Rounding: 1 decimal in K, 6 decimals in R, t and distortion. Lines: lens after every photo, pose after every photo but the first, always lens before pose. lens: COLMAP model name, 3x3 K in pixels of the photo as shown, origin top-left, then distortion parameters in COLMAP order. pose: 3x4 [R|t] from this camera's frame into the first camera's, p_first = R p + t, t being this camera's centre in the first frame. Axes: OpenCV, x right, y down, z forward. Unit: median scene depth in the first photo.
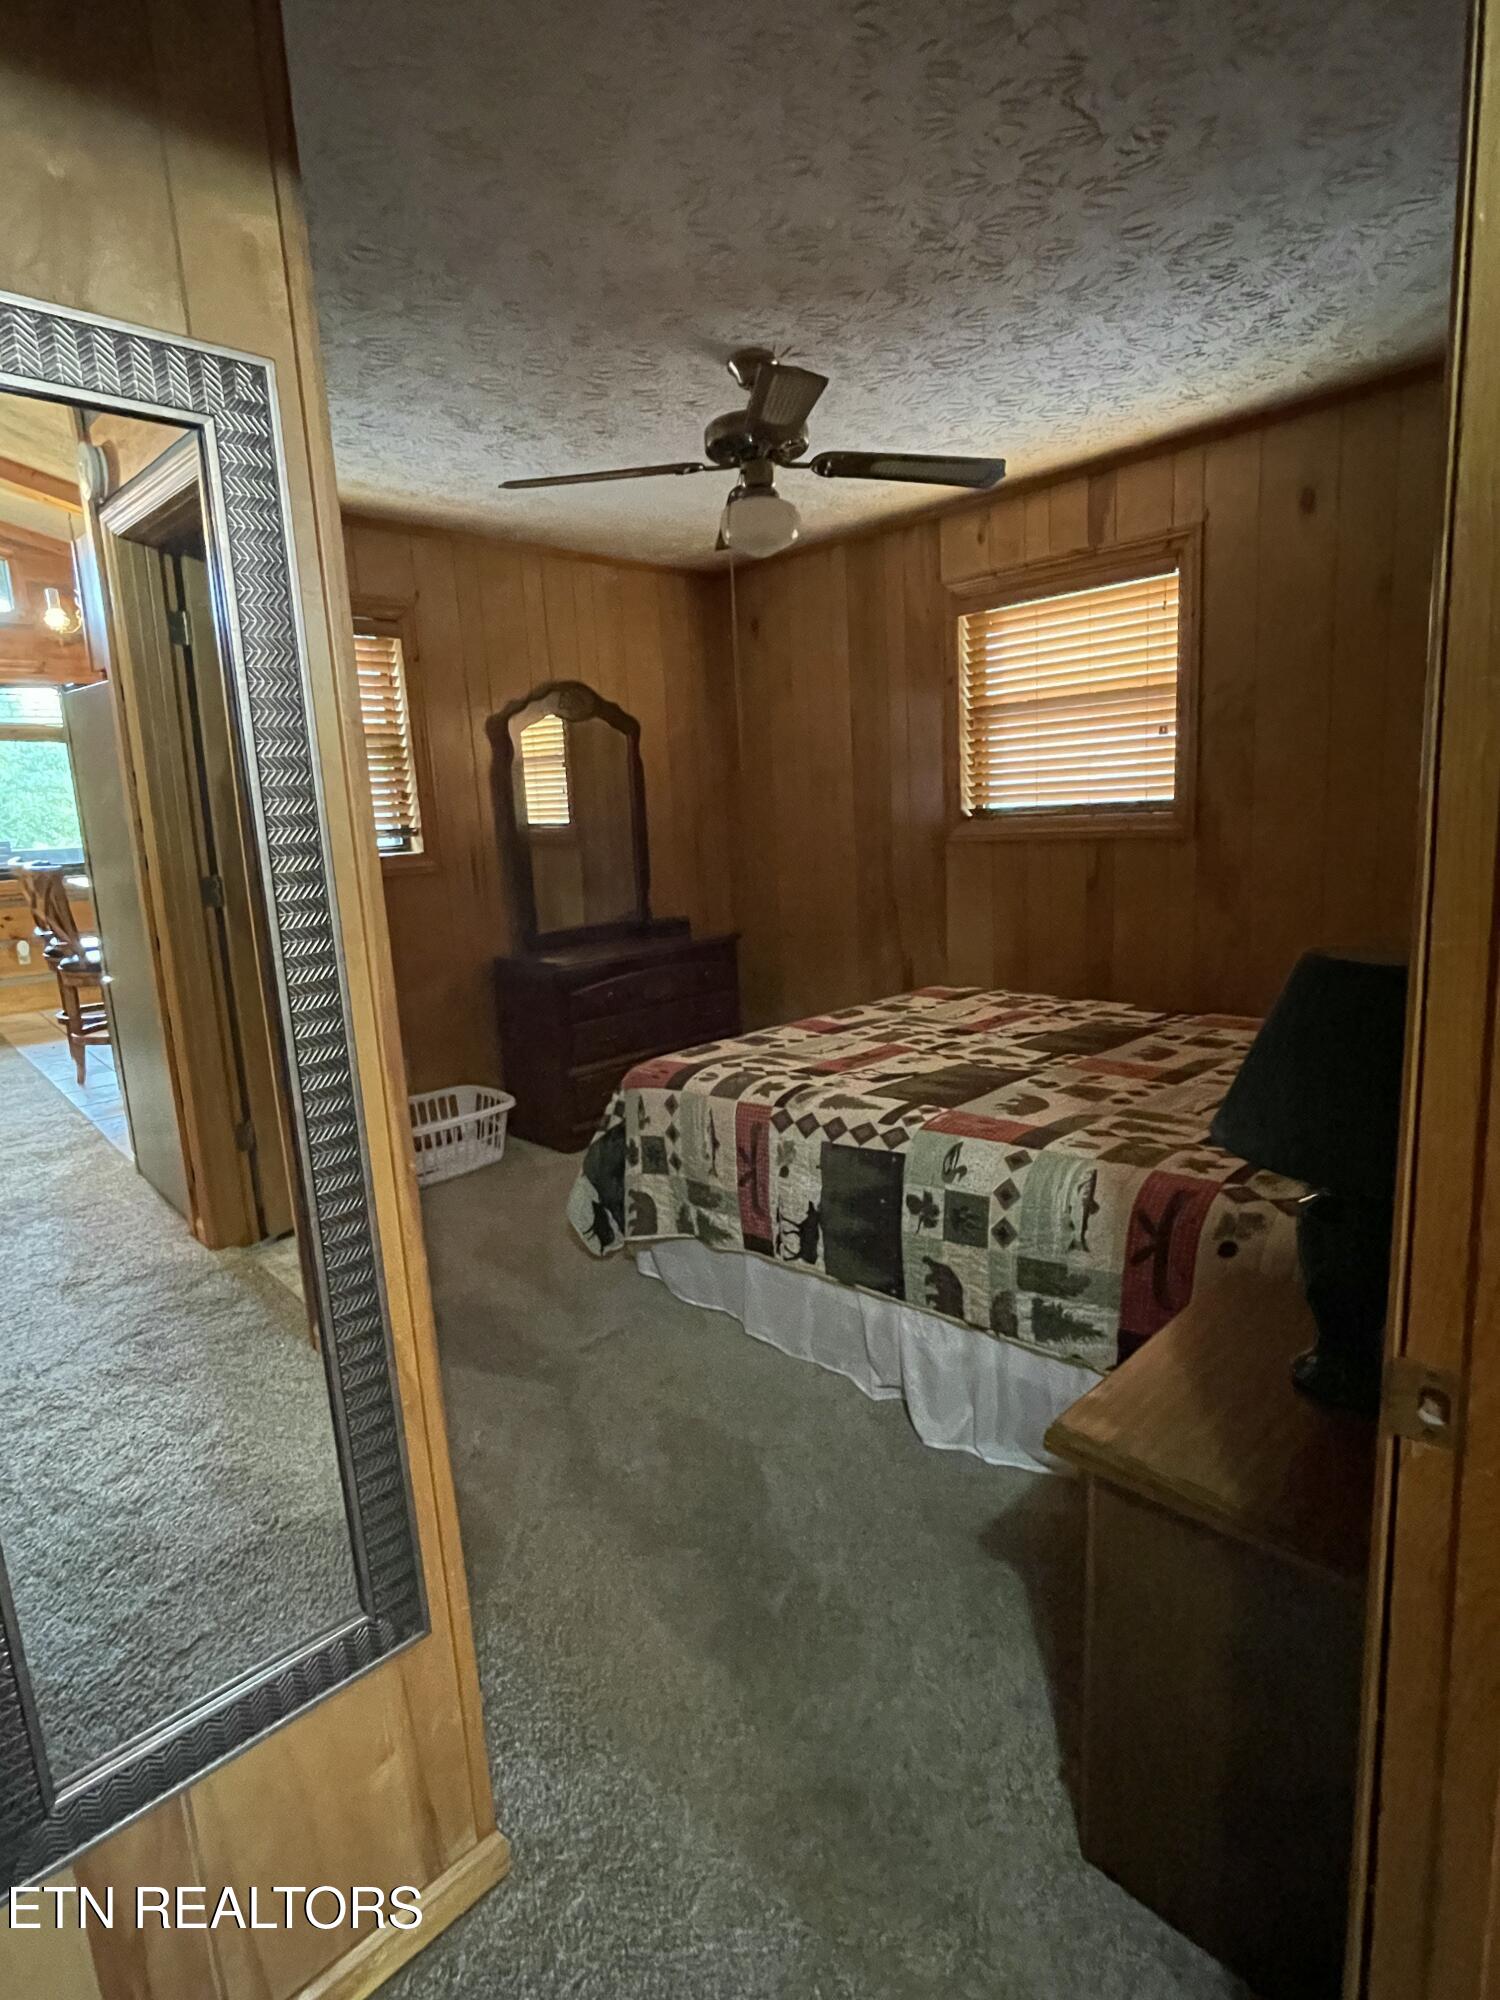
lens RADIAL K [[1053.4, 0, 750.4], [0, 1053.4, 997.9], [0, 0, 1]] dist [0.006964, -0.000587]
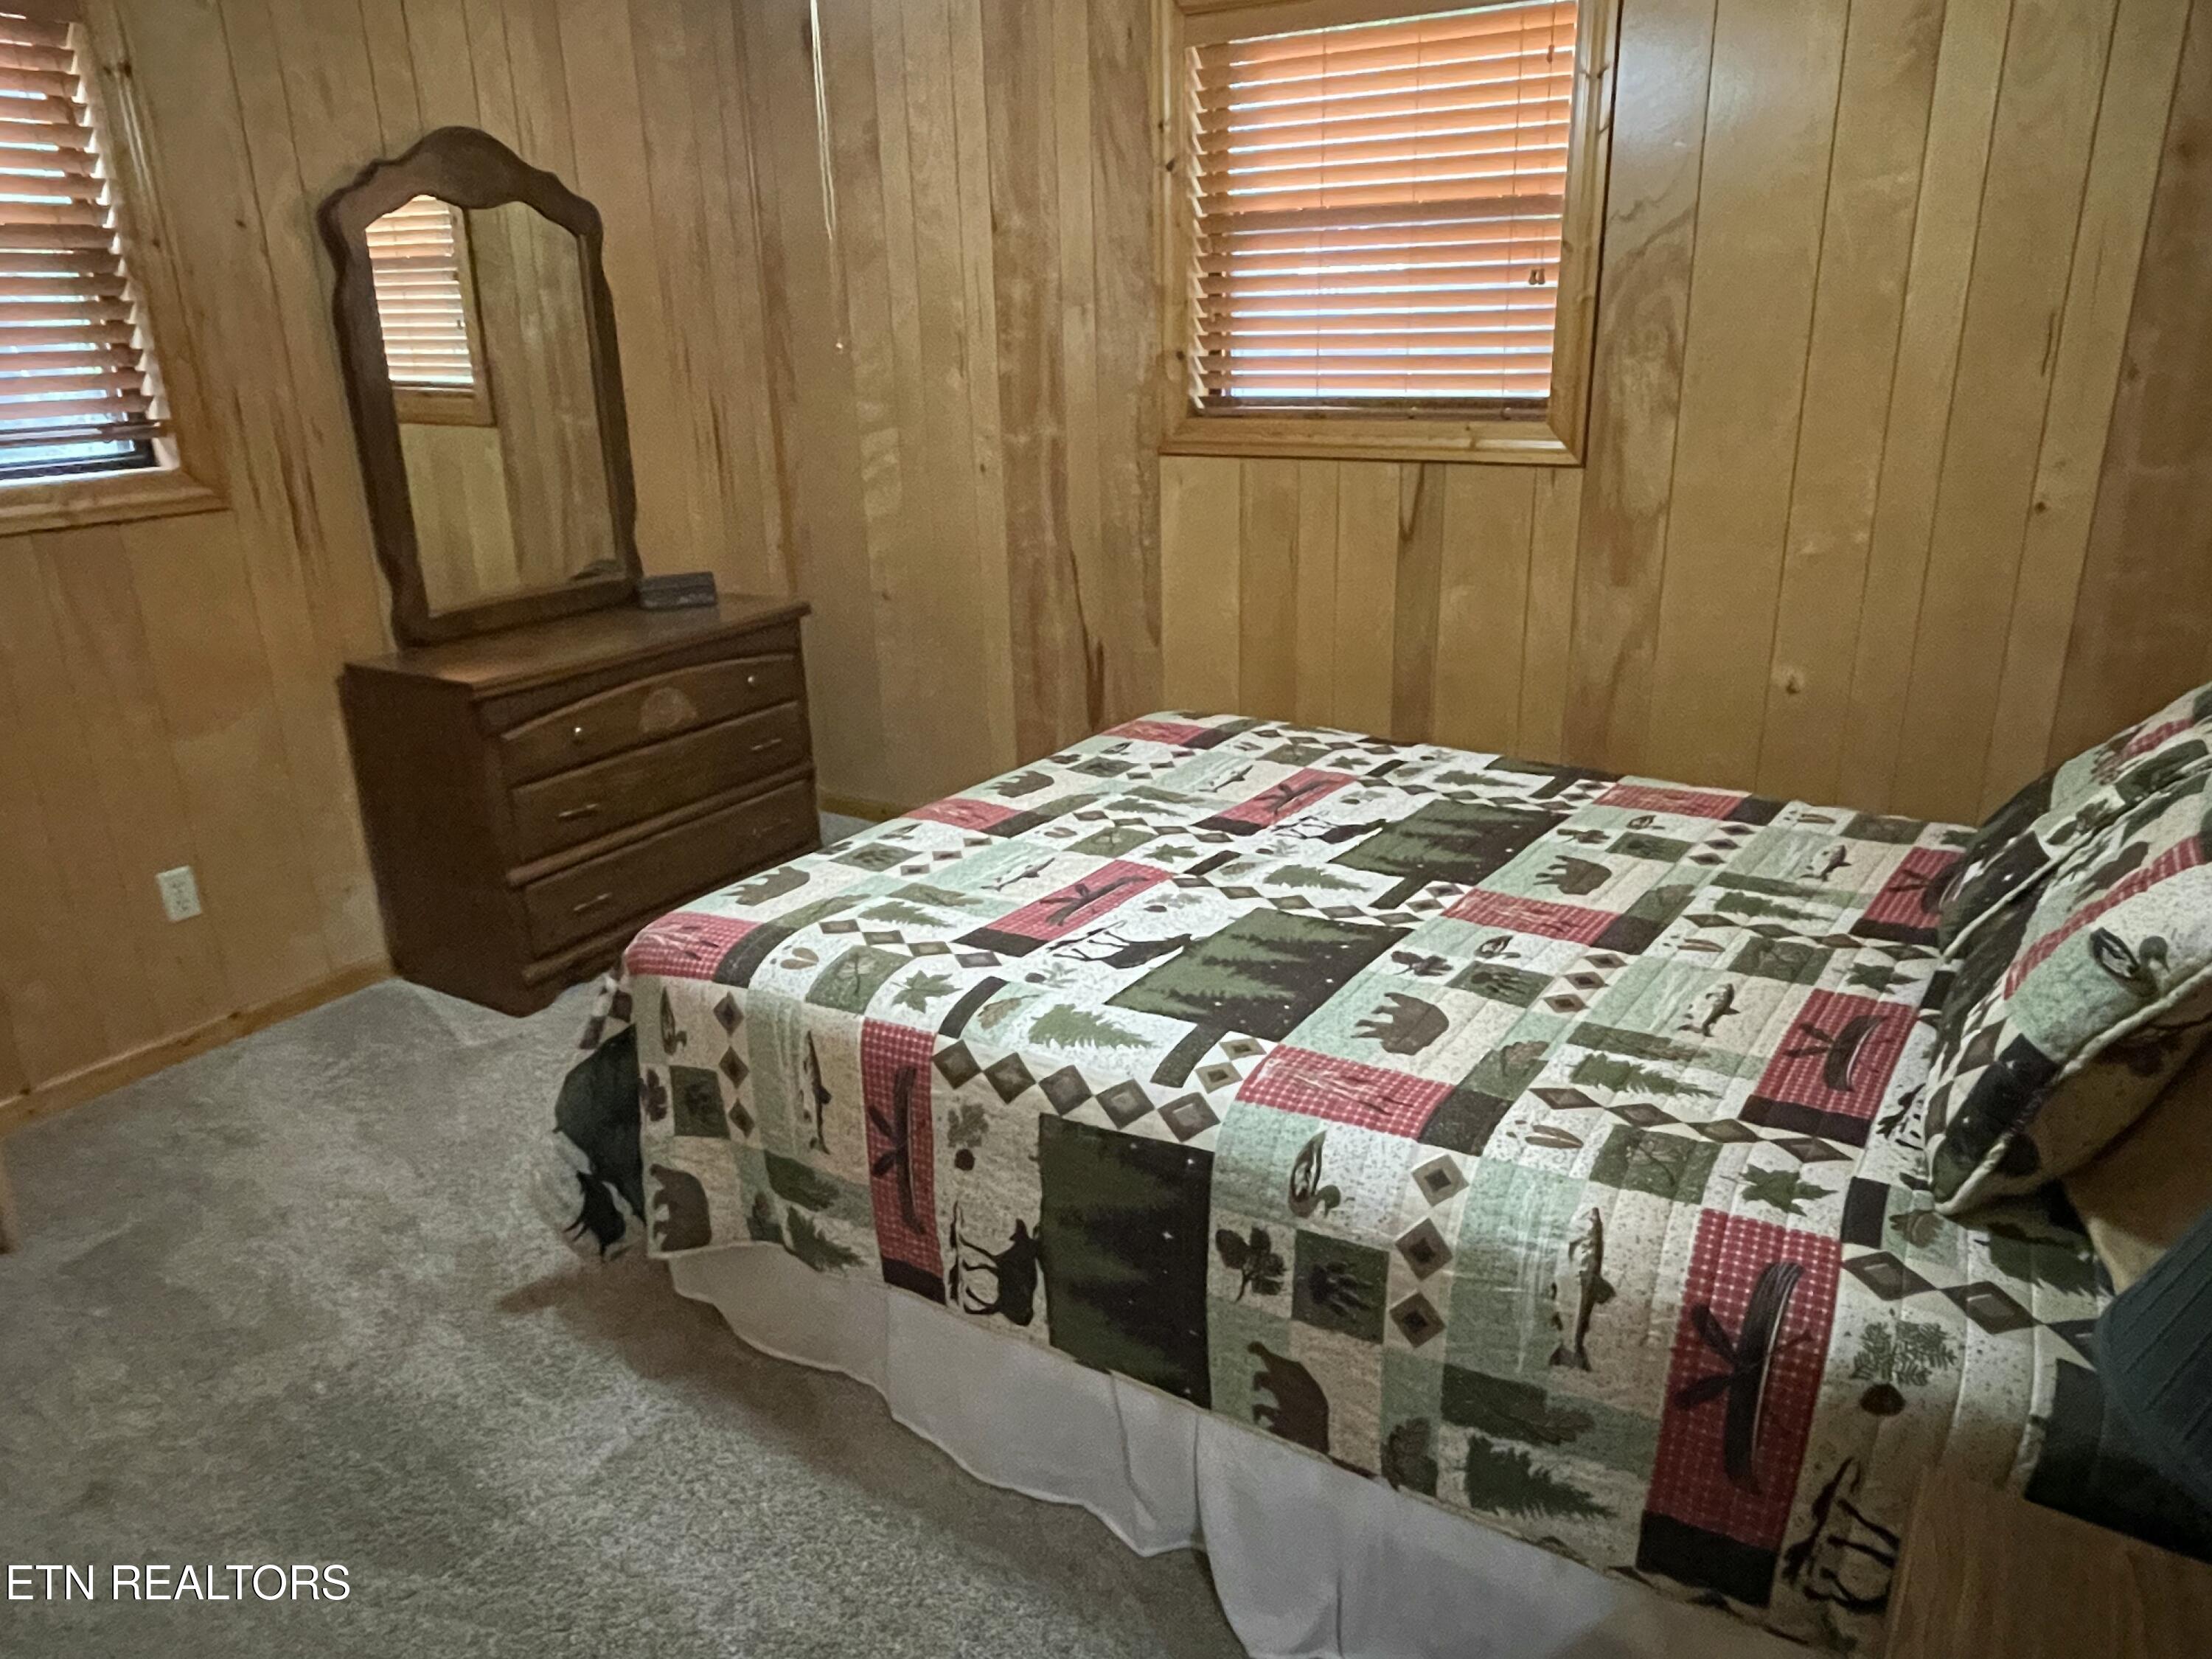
lens RADIAL K [[1543.7, 0, 1117.4], [0, 1543.7, 845.6], [0, 0, 1]] dist [-0.004100, 0.000375]
pose [[0.977342, -0.043125, 0.207227, -0.041234], [0.012339, 0.988968, 0.147616, -0.092932], [-0.211307, -0.141714, 0.967092, 0.226721]]
